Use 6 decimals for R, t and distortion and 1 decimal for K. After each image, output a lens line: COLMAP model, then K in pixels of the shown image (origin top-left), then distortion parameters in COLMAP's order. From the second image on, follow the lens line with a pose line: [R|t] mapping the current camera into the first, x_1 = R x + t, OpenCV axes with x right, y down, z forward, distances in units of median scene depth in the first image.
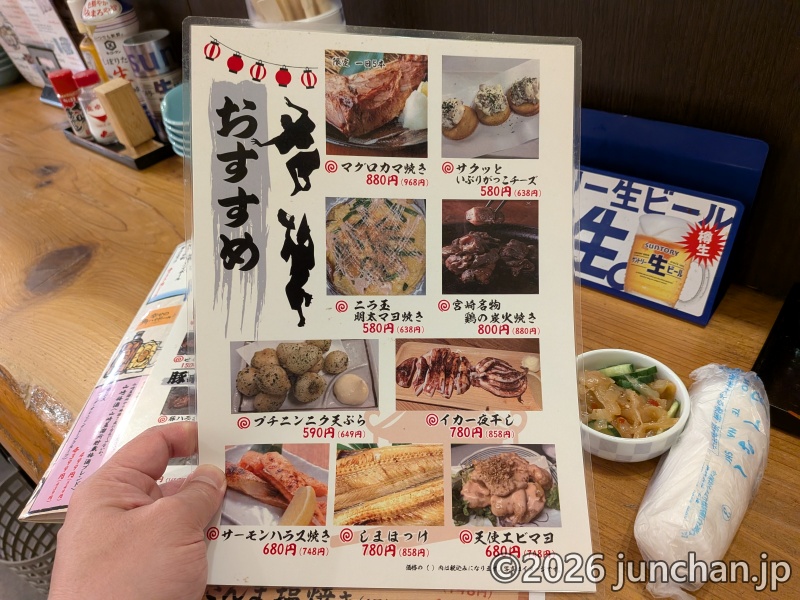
lens RADIAL K [[558.9, 0, 388.9], [0, 558.9, 301.9], [0, 0, 1]] dist [-0.000050, -0.004903]
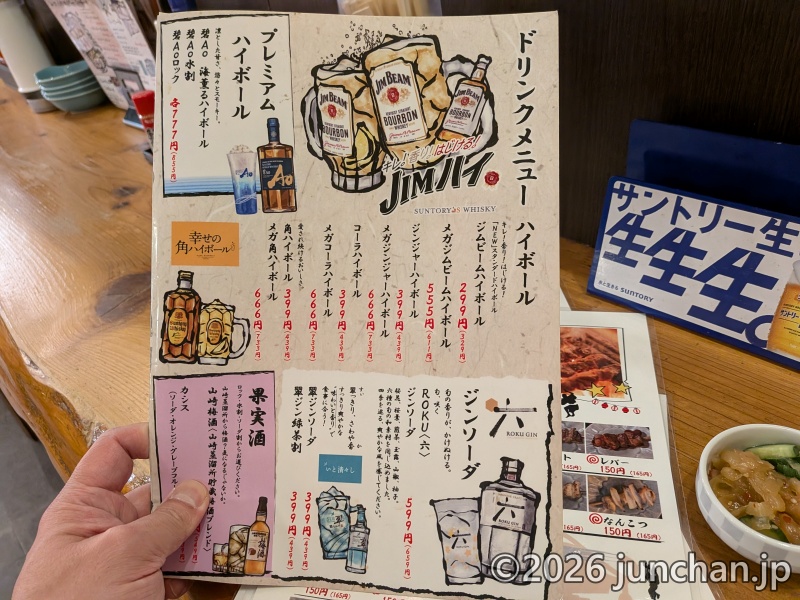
lens RADIAL K [[561.2, 0, 399.2], [0, 561.2, 313.0], [0, 0, 1]] dist [0.026191, -0.051870]
pose [[0.995074, 0.039183, -0.091063, -0.052066], [-0.041626, 0.998818, -0.025084, -0.027375], [0.089973, 0.028751, 0.995529, 0.098988]]
